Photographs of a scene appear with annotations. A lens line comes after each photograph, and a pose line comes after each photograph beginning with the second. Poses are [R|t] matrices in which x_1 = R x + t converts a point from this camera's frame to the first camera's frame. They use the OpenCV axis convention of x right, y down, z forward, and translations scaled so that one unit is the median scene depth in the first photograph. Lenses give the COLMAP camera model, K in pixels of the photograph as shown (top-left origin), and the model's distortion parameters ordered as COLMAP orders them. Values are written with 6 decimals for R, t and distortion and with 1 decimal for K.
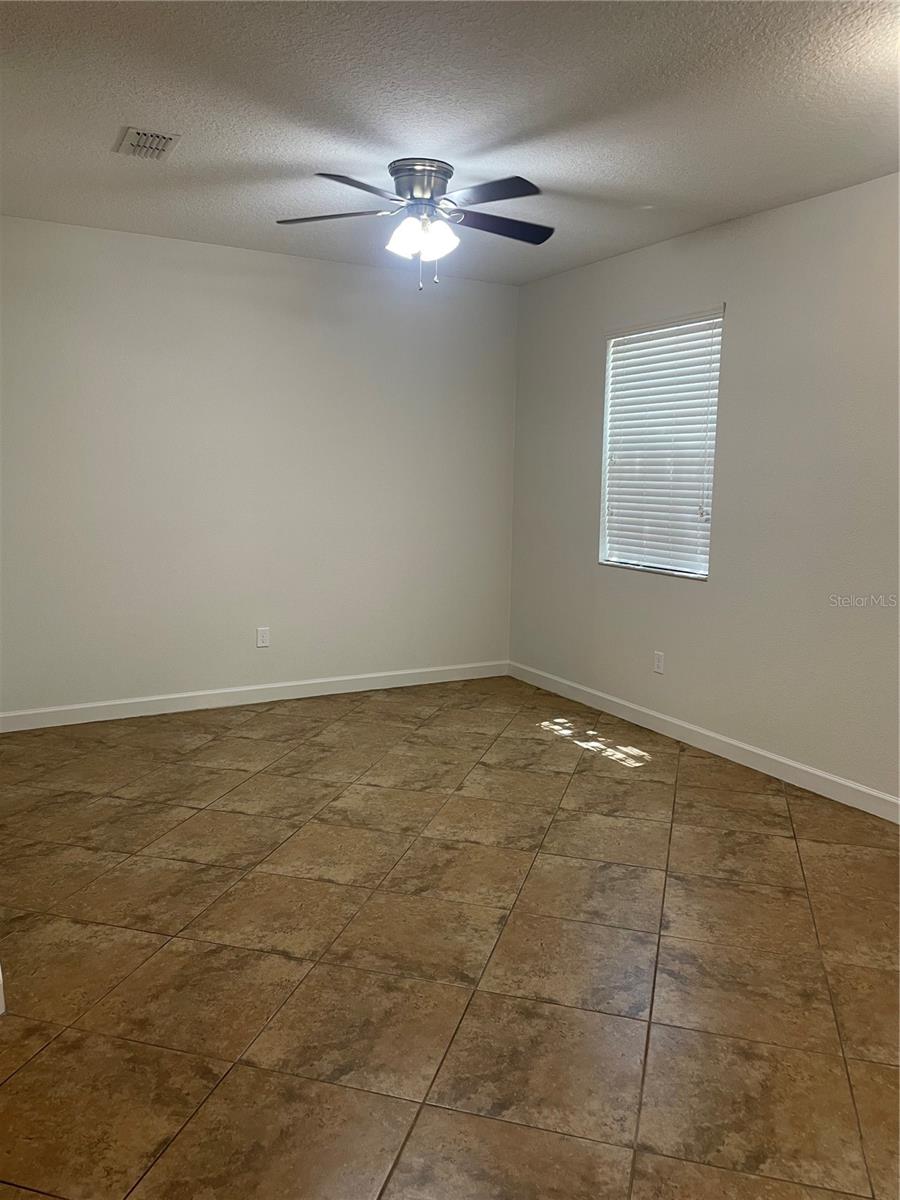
lens RADIAL K [[904.9, 0, 456.1], [0, 904.9, 591.0], [0, 0, 1]] dist [0.086929, -0.106953]
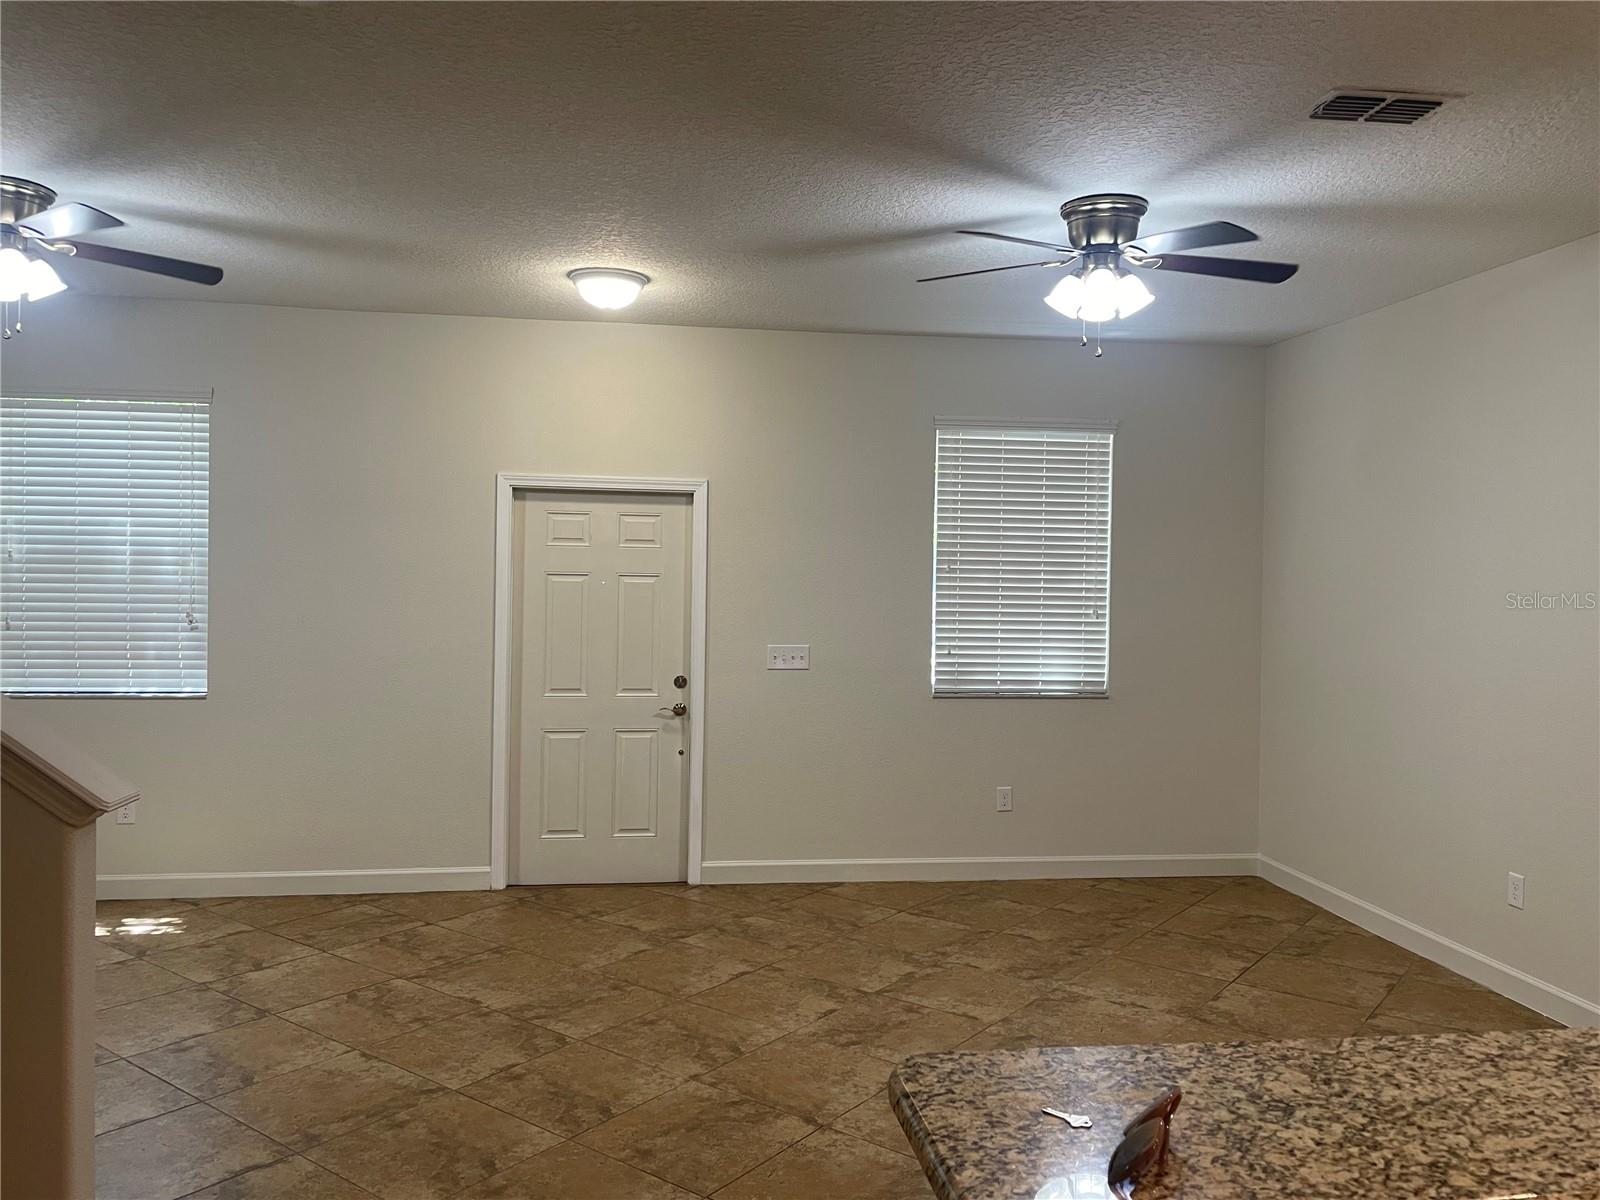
lens RADIAL K [[1206.5, 0, 800.0], [0, 1206.5, 600.0], [0, 0, 1]] dist [0.086929, -0.106953]
pose [[0.365563, -0.031668, 0.930248, -1.063410], [0.115217, 0.993274, -0.011464, -0.045724], [-0.923628, 0.111371, 0.366753, 0.083570]]
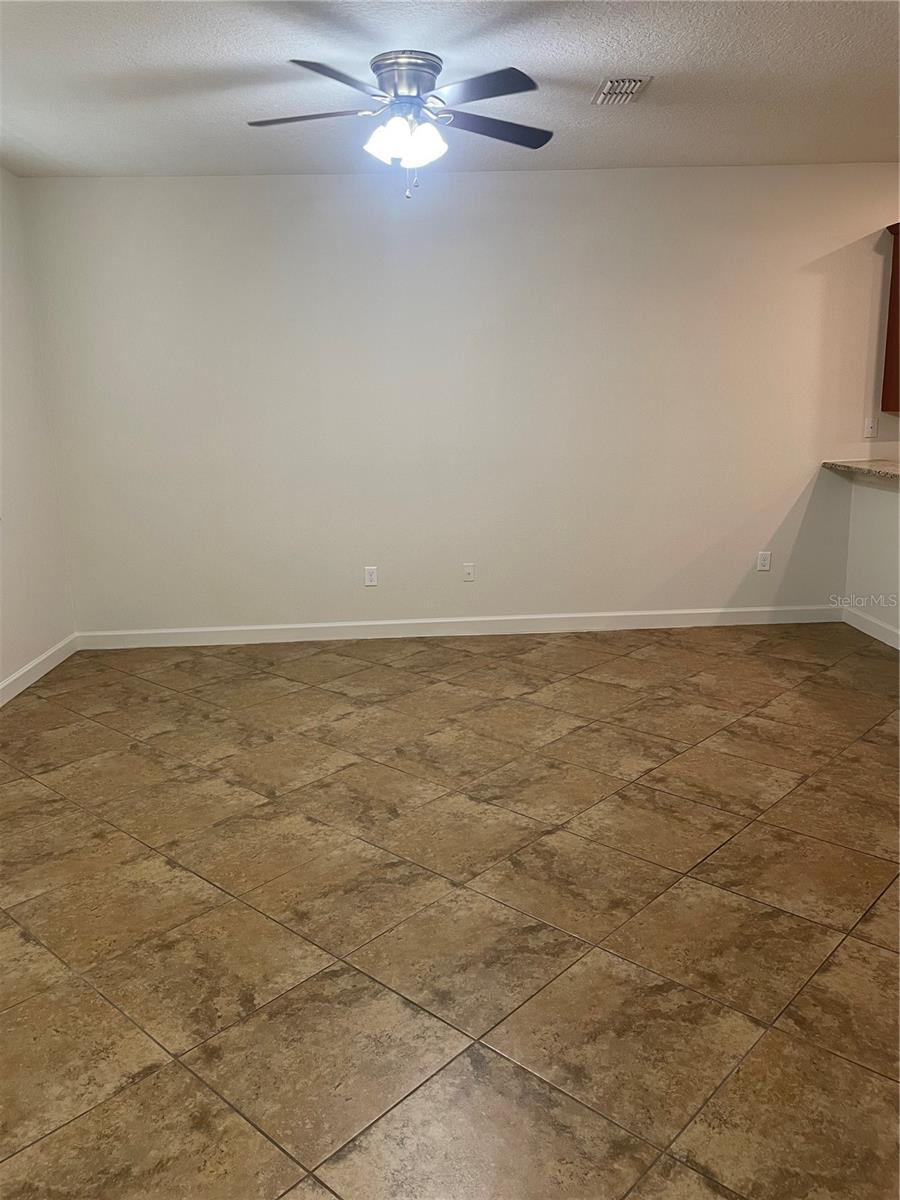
lens RADIAL K [[904.9, 0, 456.1], [0, 904.9, 591.0], [0, 0, 1]] dist [0.086929, -0.106953]
pose [[-0.891115, -0.085408, 0.445667, -0.285249], [0.073452, 0.942027, 0.327398, -0.203684], [-0.447793, 0.324484, -0.833182, 1.522655]]
